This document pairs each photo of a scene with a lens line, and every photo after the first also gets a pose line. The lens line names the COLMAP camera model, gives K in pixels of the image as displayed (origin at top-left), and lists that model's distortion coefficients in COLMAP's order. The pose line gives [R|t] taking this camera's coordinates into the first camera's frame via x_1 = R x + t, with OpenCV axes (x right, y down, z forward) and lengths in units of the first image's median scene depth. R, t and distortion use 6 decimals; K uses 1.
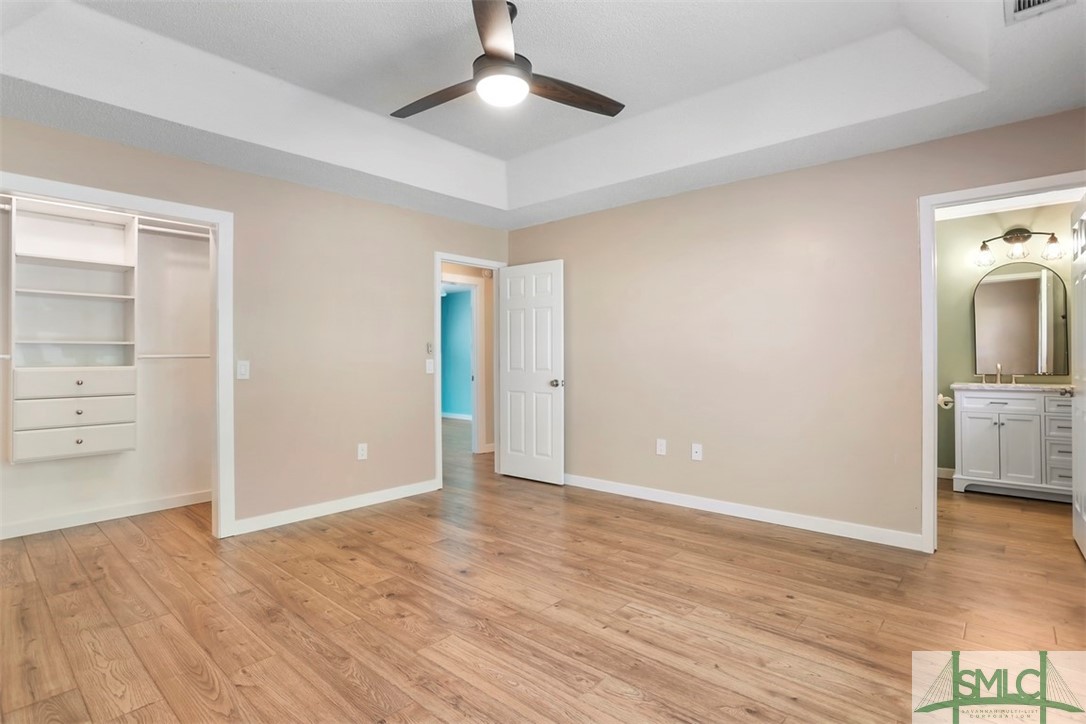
lens RADIAL K [[545.5, 0, 542.2], [0, 545.5, 352.9], [0, 0, 1]] dist [-0.071273, 0.036452]
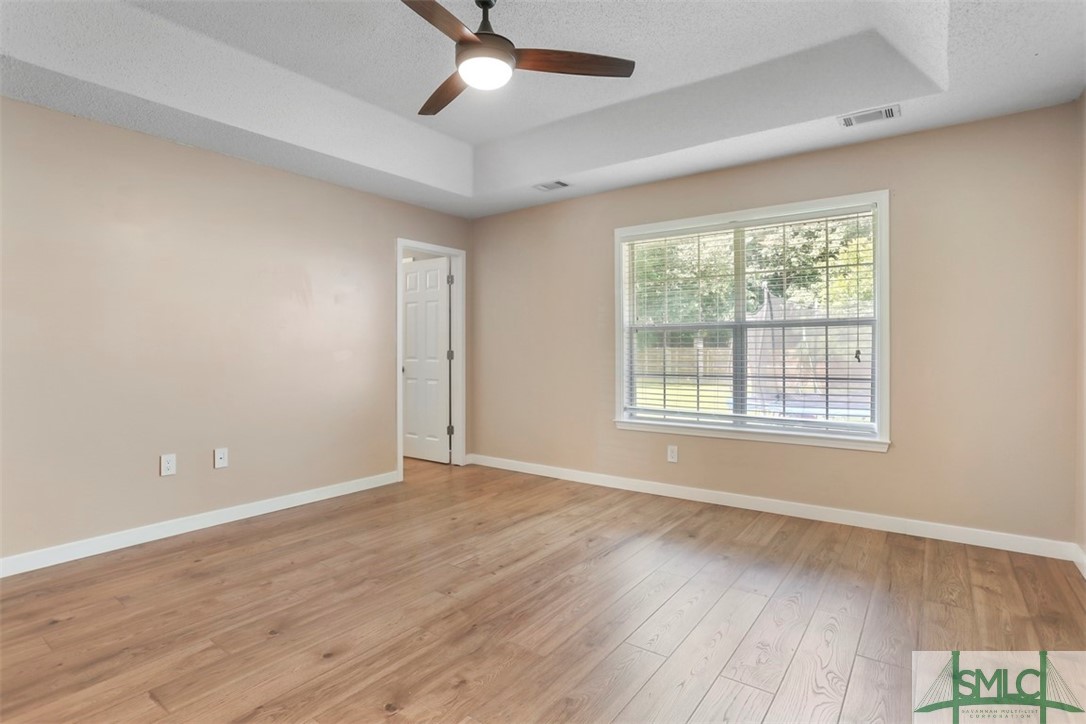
lens RADIAL K [[545.5, 0, 542.2], [0, 545.5, 352.9], [0, 0, 1]] dist [-0.071273, 0.036452]
pose [[-0.093760, -0.005032, 0.995582, -0.856234], [-0.002907, 0.999984, 0.004781, 0.013011], [-0.995591, -0.002446, -0.093774, 0.796314]]
